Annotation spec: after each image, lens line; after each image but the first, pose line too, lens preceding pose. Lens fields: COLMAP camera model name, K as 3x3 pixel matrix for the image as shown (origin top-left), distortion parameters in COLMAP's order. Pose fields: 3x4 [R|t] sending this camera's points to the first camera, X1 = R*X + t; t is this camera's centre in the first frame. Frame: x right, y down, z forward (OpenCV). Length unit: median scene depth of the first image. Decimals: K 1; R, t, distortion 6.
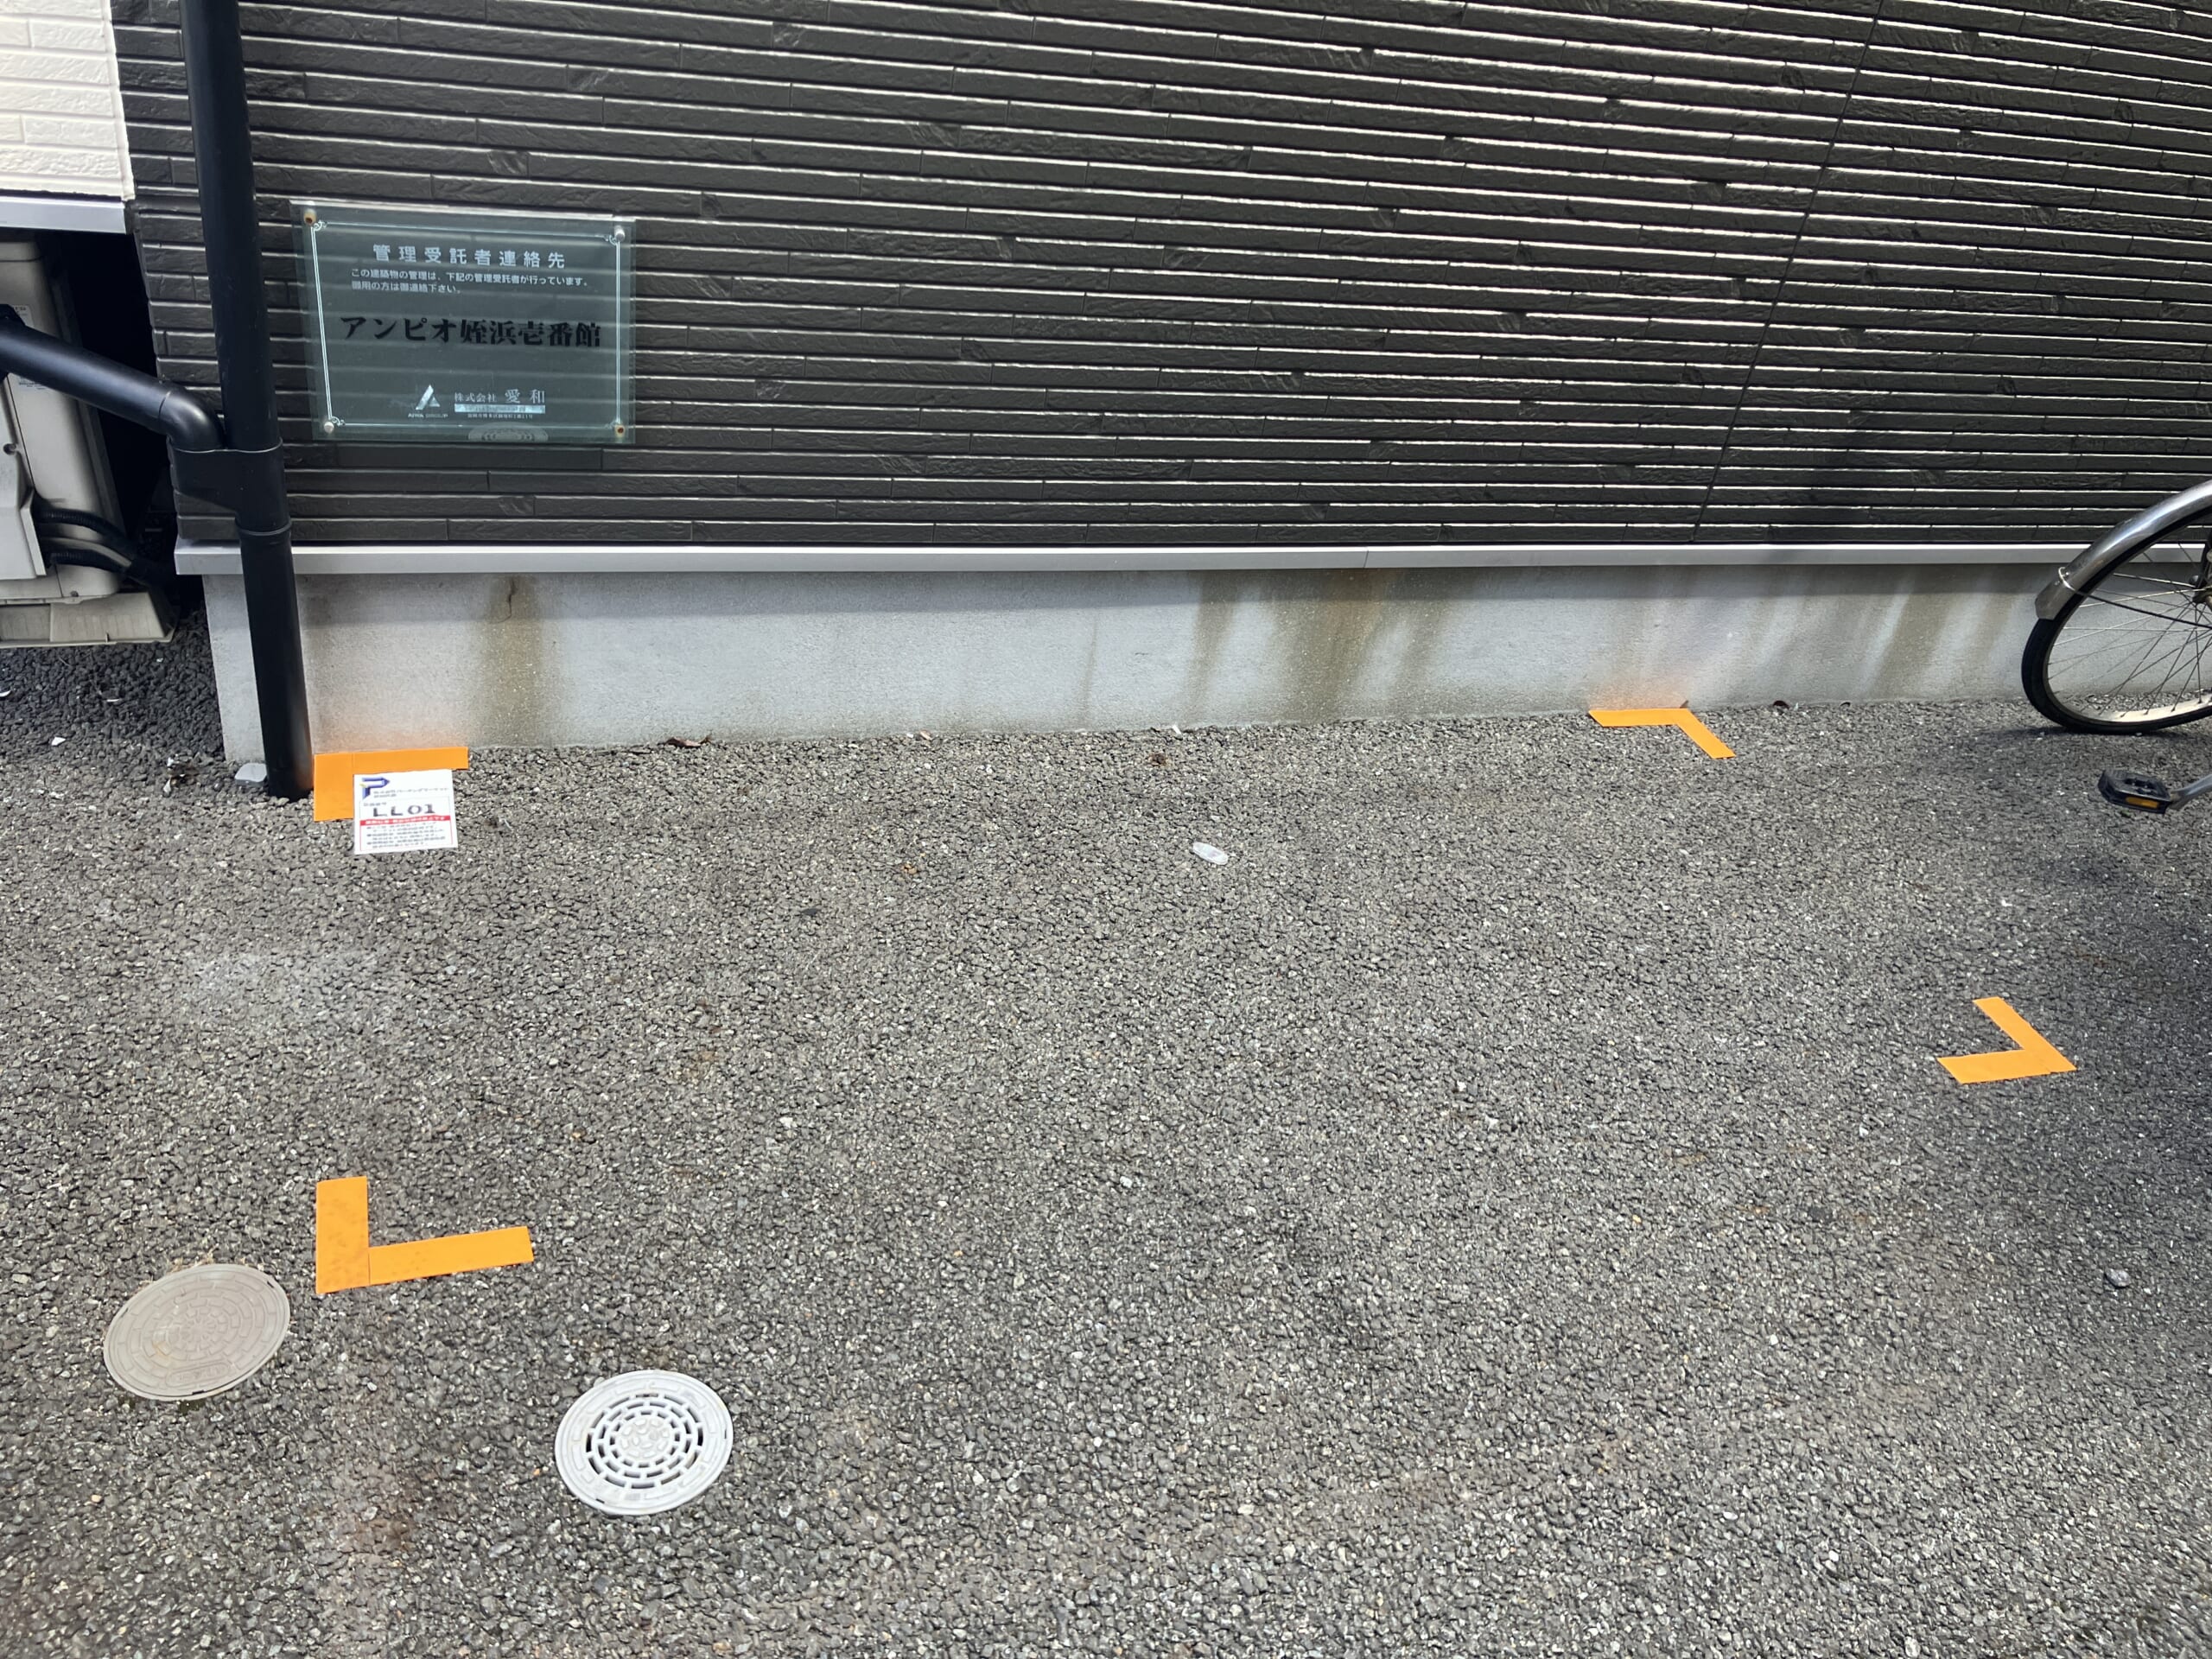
lens RADIAL K [[1771.3, 0, 1131.0], [0, 1771.3, 831.2], [0, 0, 1]] dist [-0.007309, 0.033861]
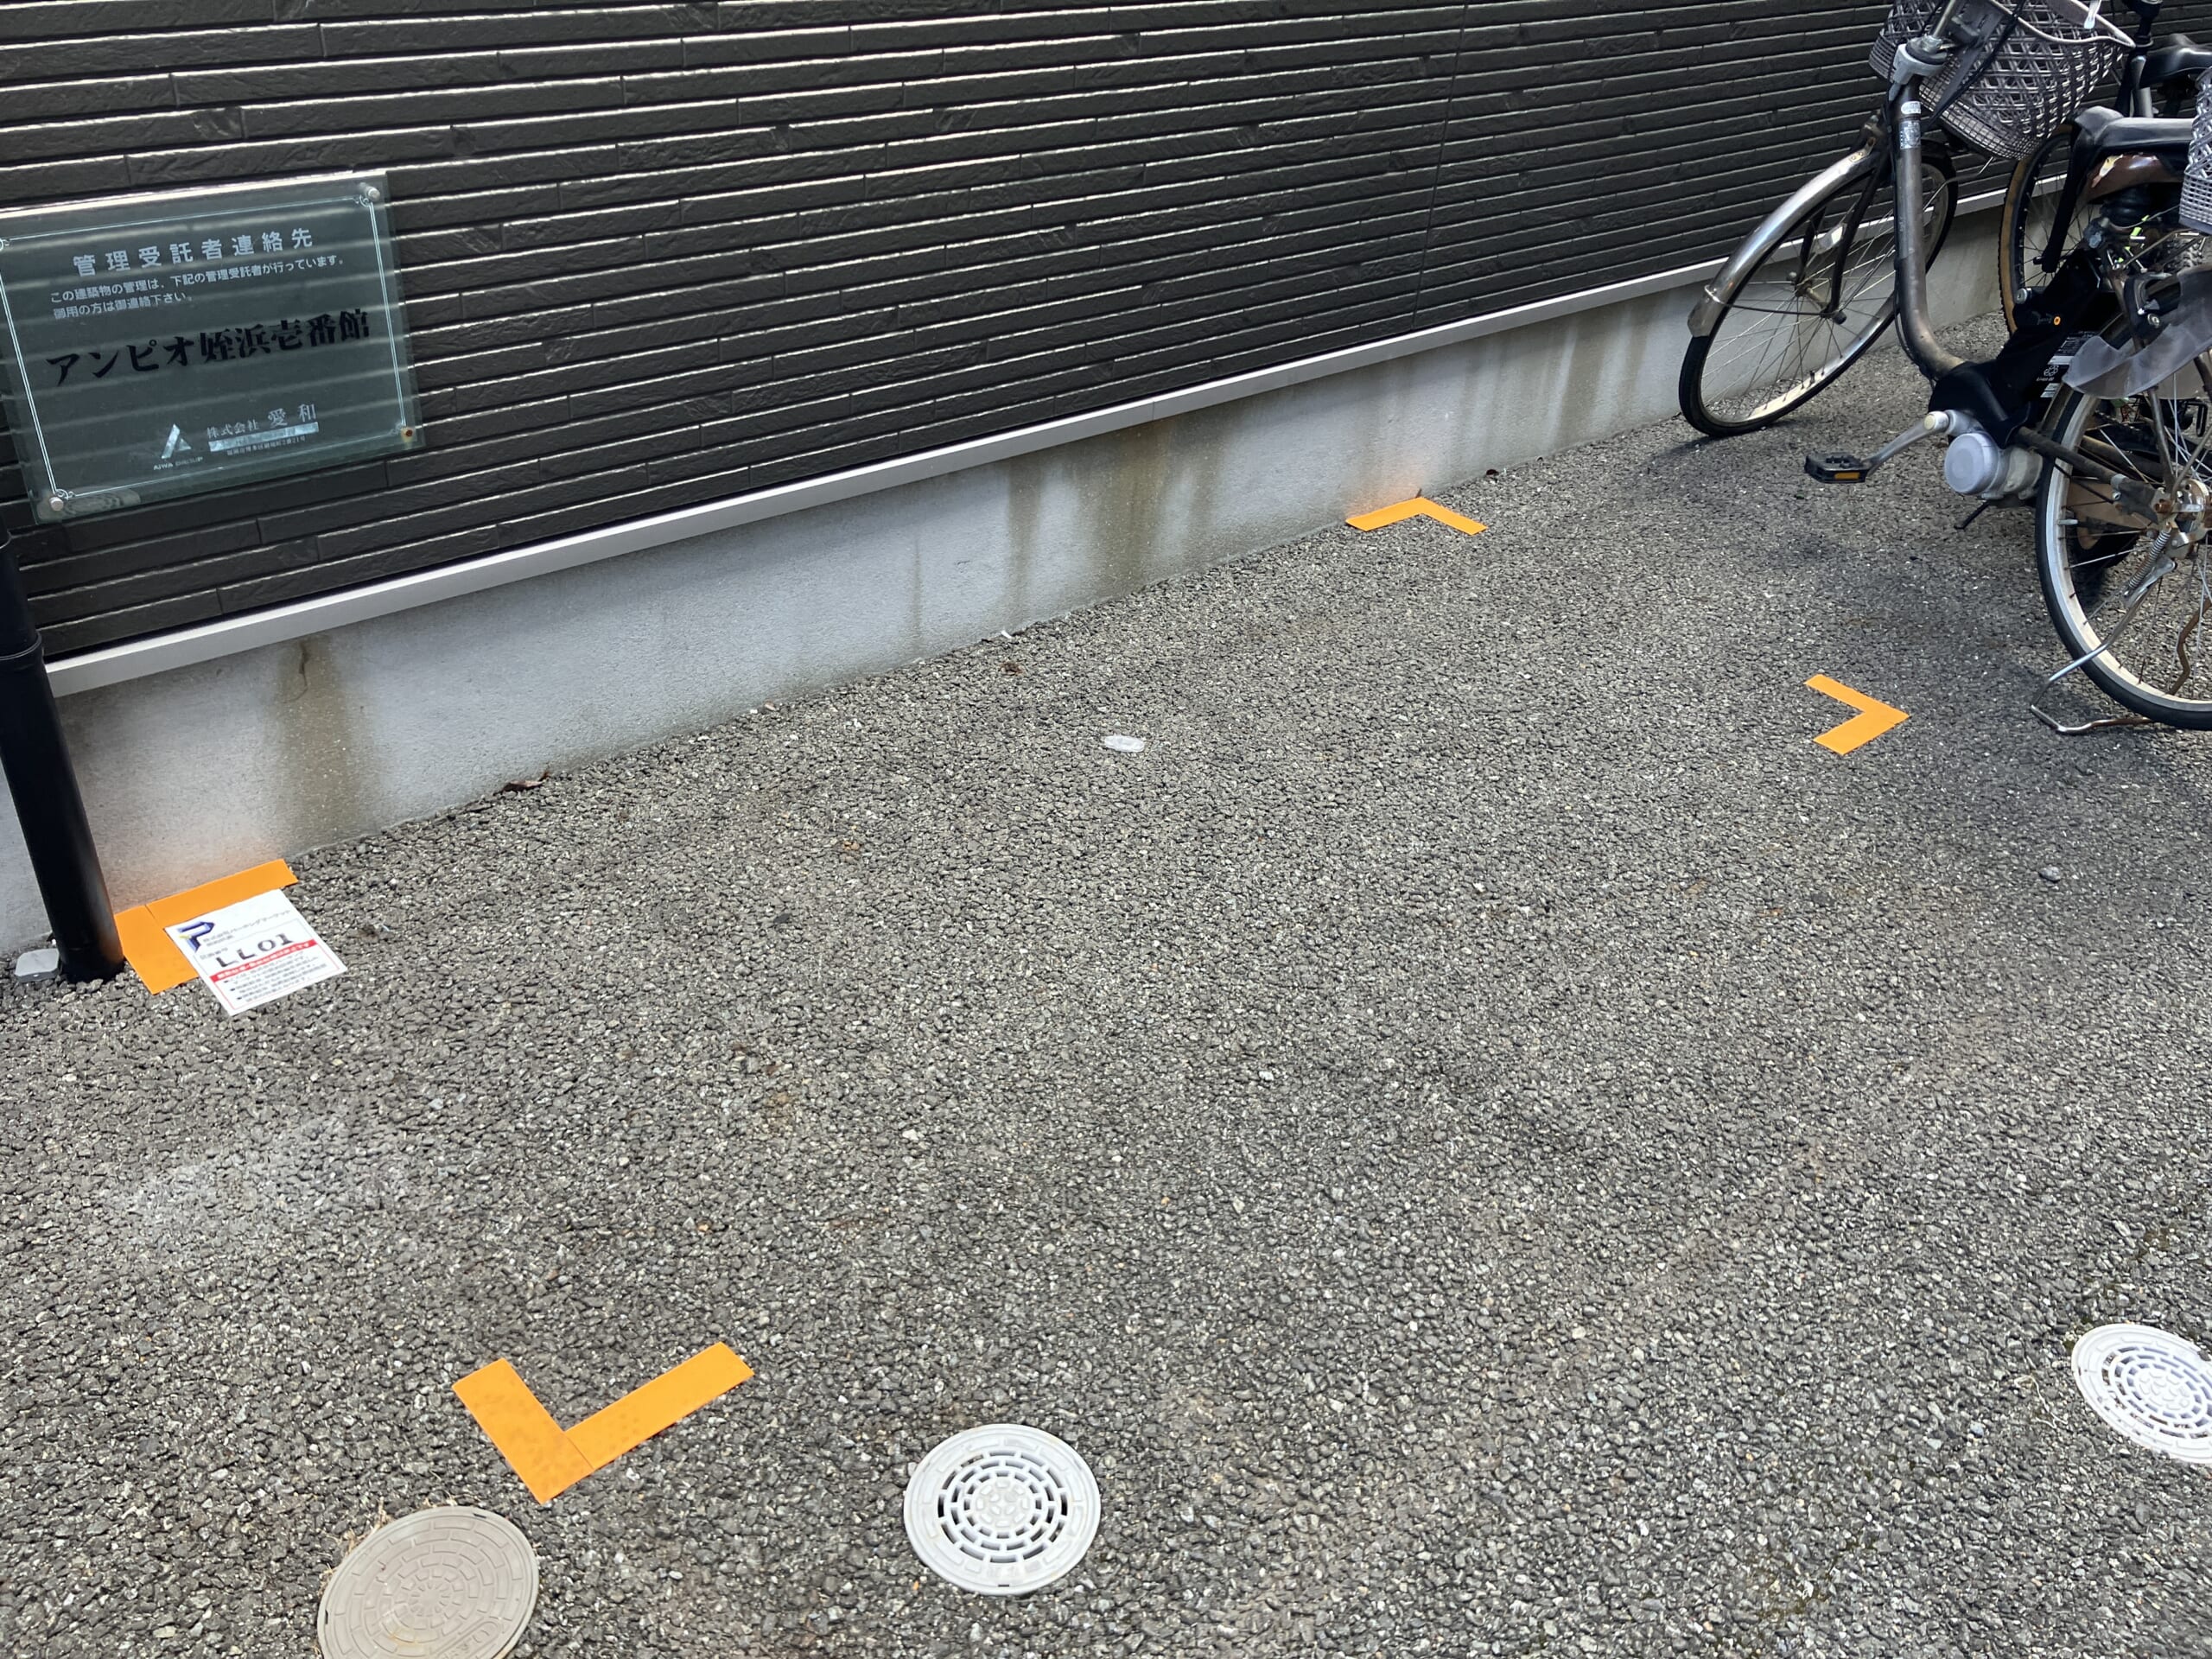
lens RADIAL K [[1771.3, 0, 1131.0], [0, 1771.3, 831.2], [0, 0, 1]] dist [-0.007309, 0.033861]
pose [[0.915524, -0.285088, 0.283796, -0.288667], [0.271262, 0.958495, 0.087771, -0.029693], [-0.297039, -0.003373, 0.954859, 0.109387]]
